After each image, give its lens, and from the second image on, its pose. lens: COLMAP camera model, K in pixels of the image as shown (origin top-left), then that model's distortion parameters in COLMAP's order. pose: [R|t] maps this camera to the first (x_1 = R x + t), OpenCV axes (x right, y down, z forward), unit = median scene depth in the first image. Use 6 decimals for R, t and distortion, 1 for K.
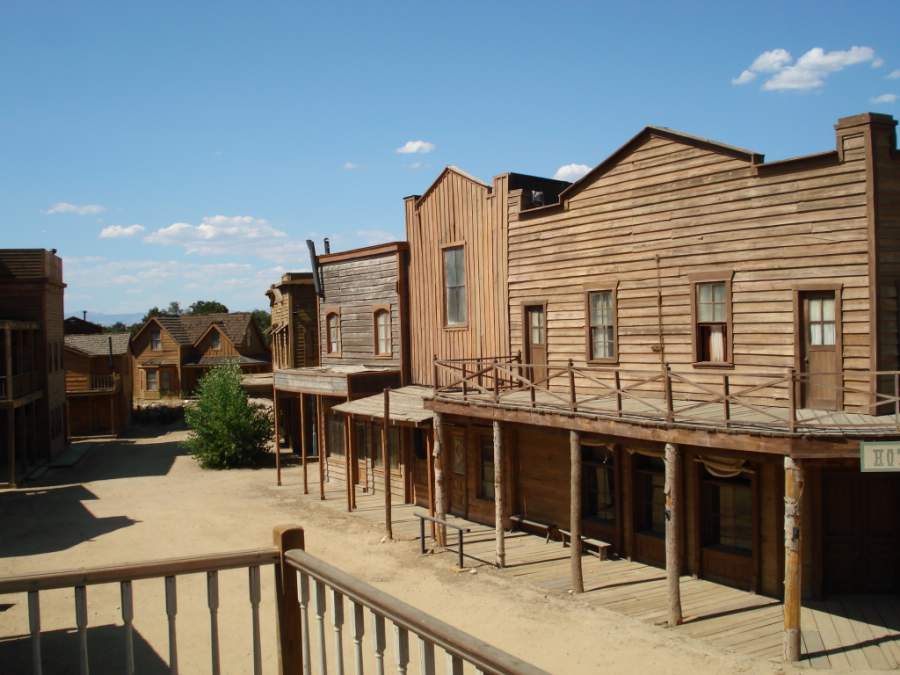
lens RADIAL K [[1024.5, 0, 447.3], [0, 1024.5, 338.1], [0, 0, 1]] dist [-0.093787, -0.021463]
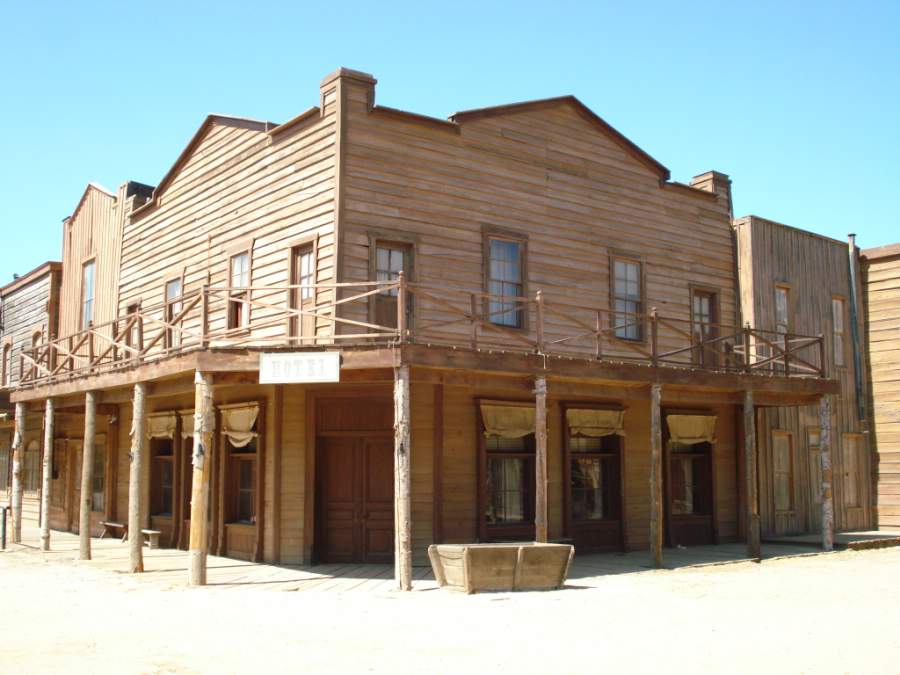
lens RADIAL K [[1024.5, 0, 447.3], [0, 1024.5, 338.1], [0, 0, 1]] dist [-0.093787, -0.021463]
pose [[0.992970, 0.043660, 0.110023, 0.357121], [-0.027906, 0.989637, -0.140854, 0.166624], [-0.115032, 0.136793, 0.983898, -0.011854]]
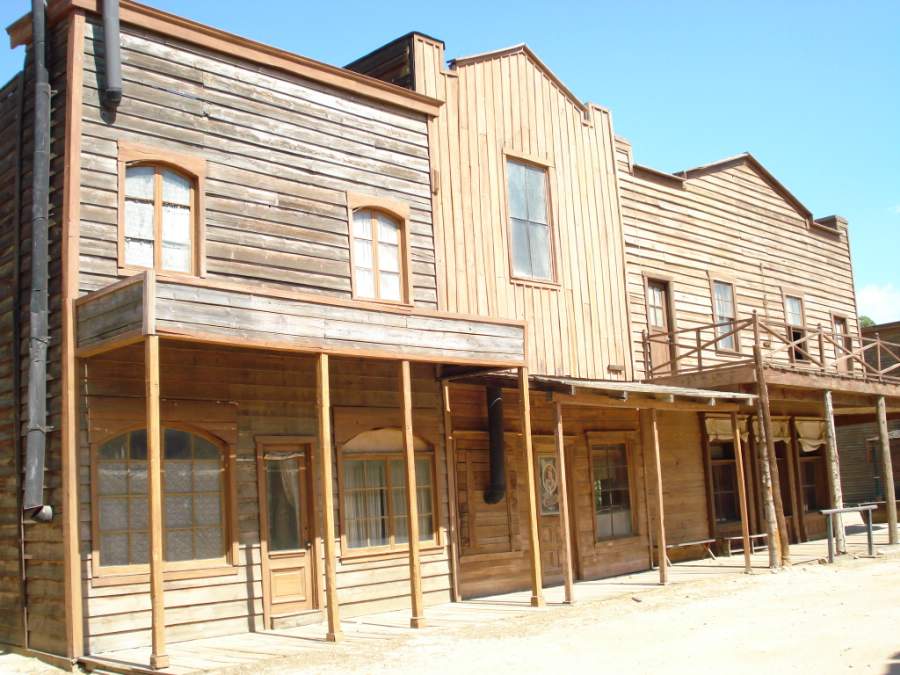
lens RADIAL K [[1024.5, 0, 447.3], [0, 1024.5, 338.1], [0, 0, 1]] dist [-0.093787, -0.021463]
pose [[-0.244673, 0.190757, 0.950656, -0.827290], [0.068669, 0.981404, -0.179253, 0.192747], [-0.967171, 0.021422, -0.253222, 1.741710]]
